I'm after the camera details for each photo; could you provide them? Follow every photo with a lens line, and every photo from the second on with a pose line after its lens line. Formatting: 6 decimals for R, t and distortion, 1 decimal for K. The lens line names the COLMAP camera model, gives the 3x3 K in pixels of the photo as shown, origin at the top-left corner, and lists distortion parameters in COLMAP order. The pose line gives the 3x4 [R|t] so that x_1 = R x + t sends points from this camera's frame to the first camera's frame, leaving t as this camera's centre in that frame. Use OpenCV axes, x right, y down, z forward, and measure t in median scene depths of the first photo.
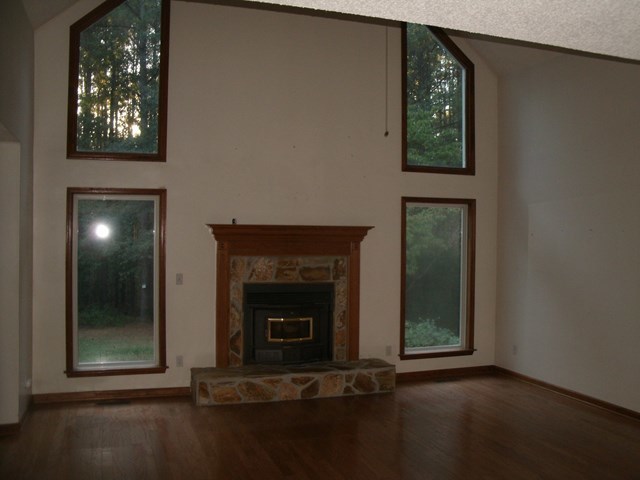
lens RADIAL K [[653.6, 0, 320.0], [0, 653.6, 240.0], [0, 0, 1]] dist [-0.269815, 0.278434]
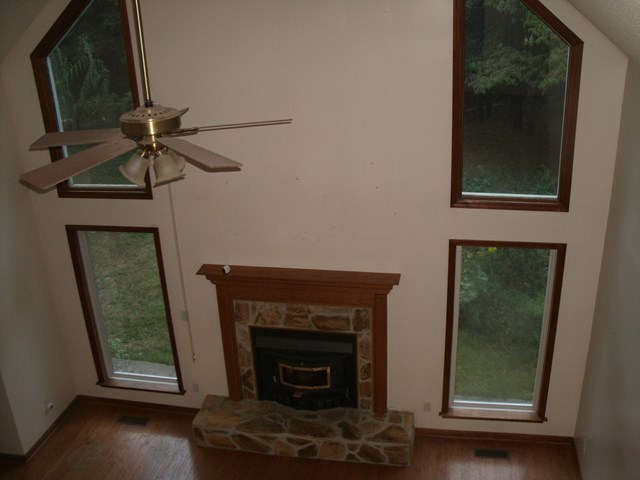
lens RADIAL K [[653.6, 0, 320.0], [0, 653.6, 240.0], [0, 0, 1]] dist [-0.269815, 0.278434]
pose [[0.865271, 0.151185, -0.477963, 0.377055], [0.053235, 0.920337, 0.387486, -0.385624], [0.498469, -0.360724, 0.788293, 0.382129]]
